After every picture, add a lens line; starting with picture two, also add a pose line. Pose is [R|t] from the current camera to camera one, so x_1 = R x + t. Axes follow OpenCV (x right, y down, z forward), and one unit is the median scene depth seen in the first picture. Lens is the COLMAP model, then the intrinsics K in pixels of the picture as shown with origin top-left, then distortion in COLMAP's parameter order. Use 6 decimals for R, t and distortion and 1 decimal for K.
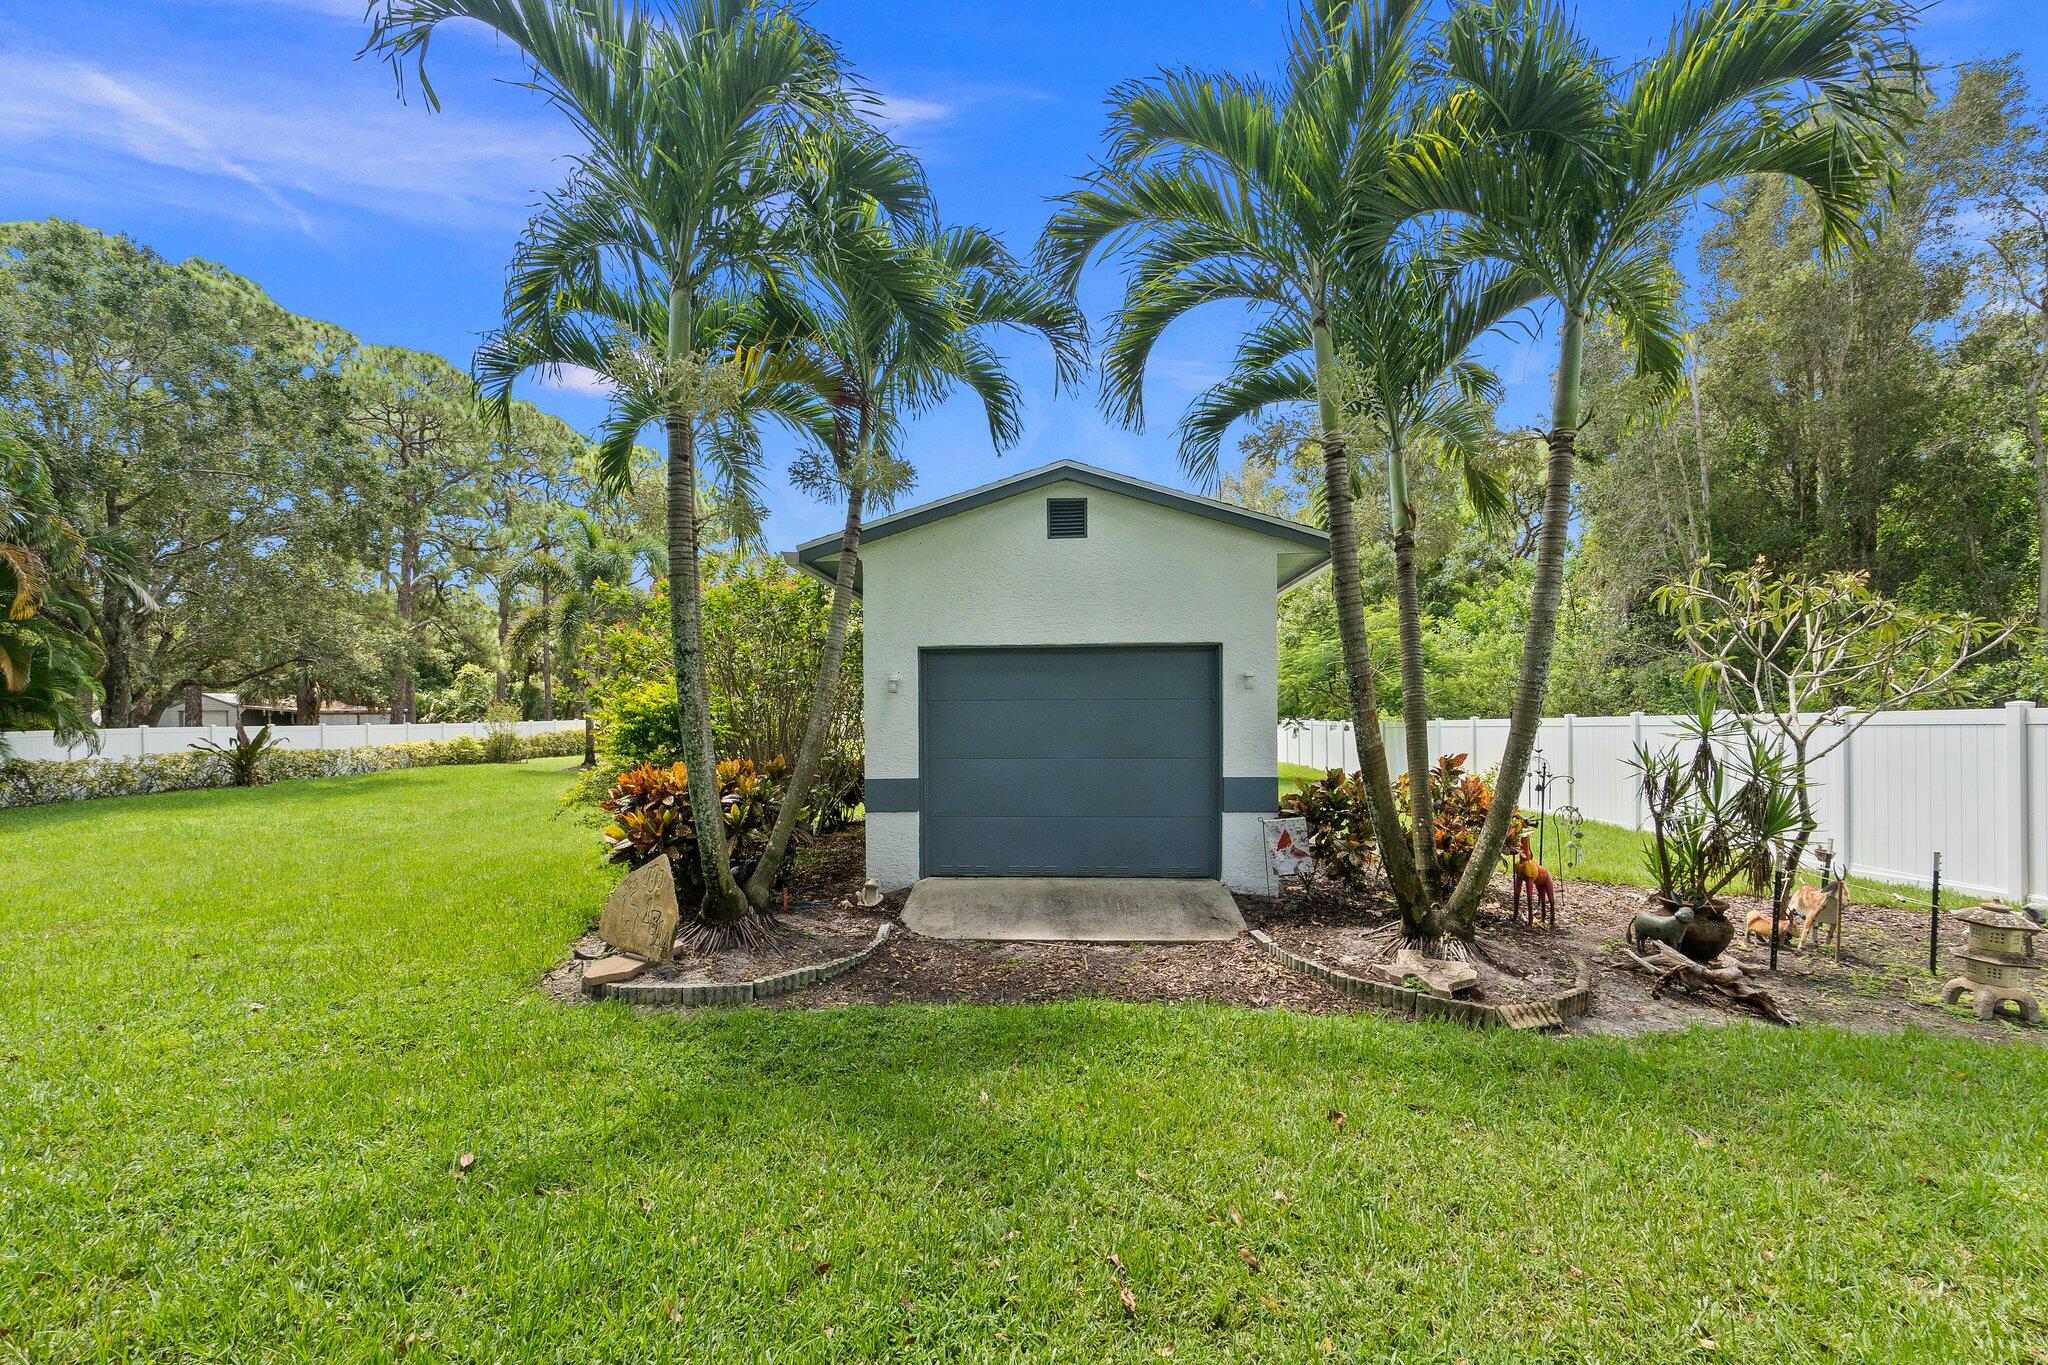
lens RADIAL K [[891.7, 0, 1016.4], [0, 891.7, 731.0], [0, 0, 1]] dist [-0.002500, -0.000155]
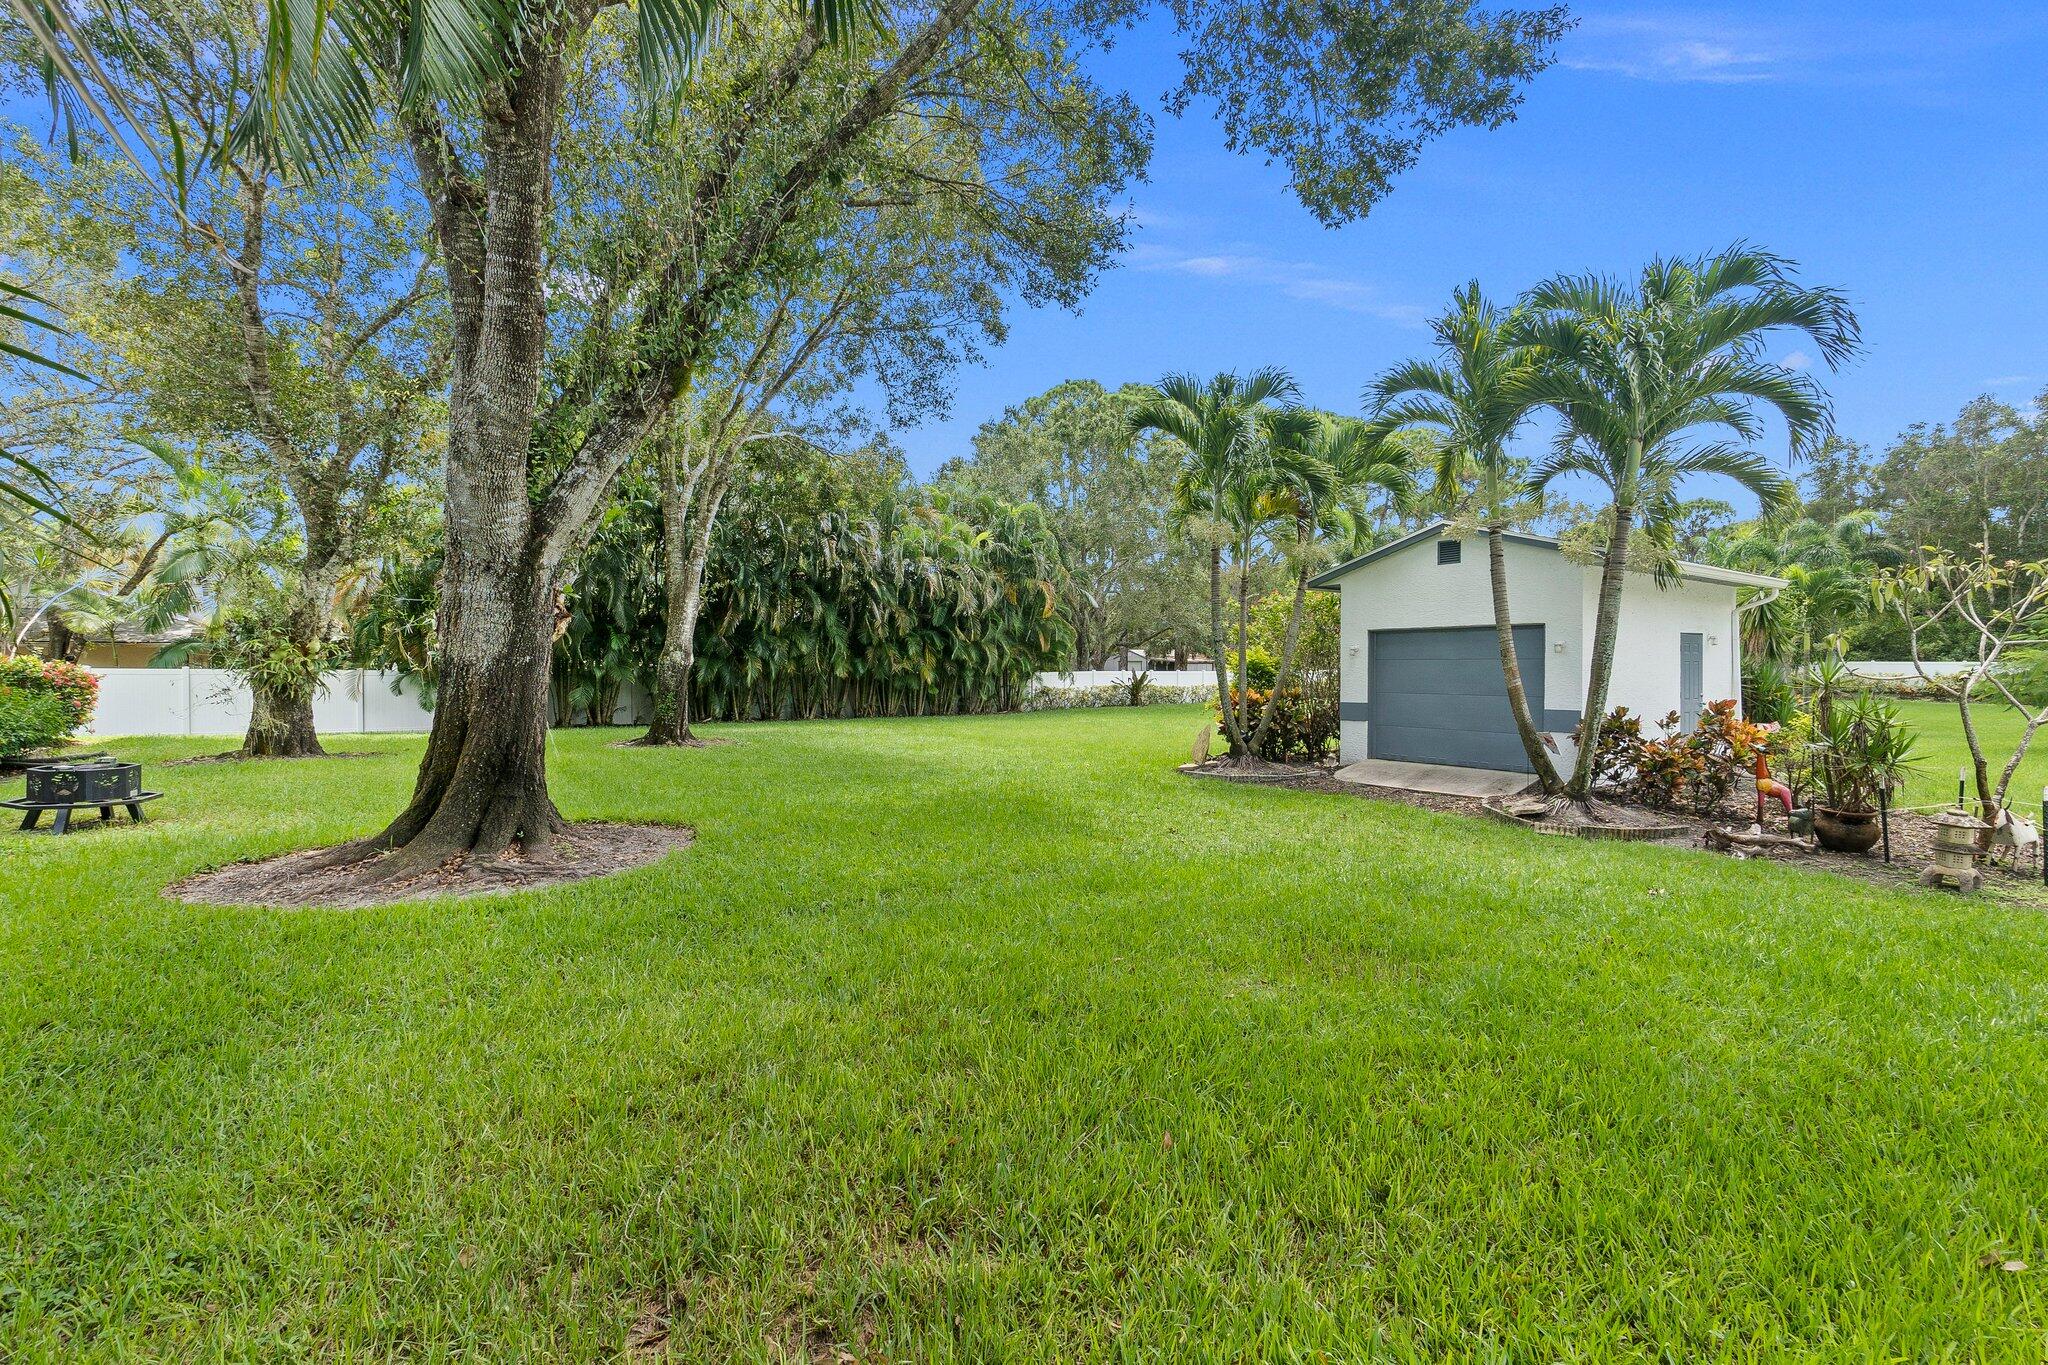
lens RADIAL K [[910.9, 0, 1013.0], [0, 910.9, 663.2], [0, 0, 1]] dist [0.000365, 0.000048]
pose [[0.629959, 0.004773, -0.776614, 0.383287], [-0.019523, 0.999762, -0.009692, 0.002031], [0.776383, 0.021267, 0.629902, -0.315935]]
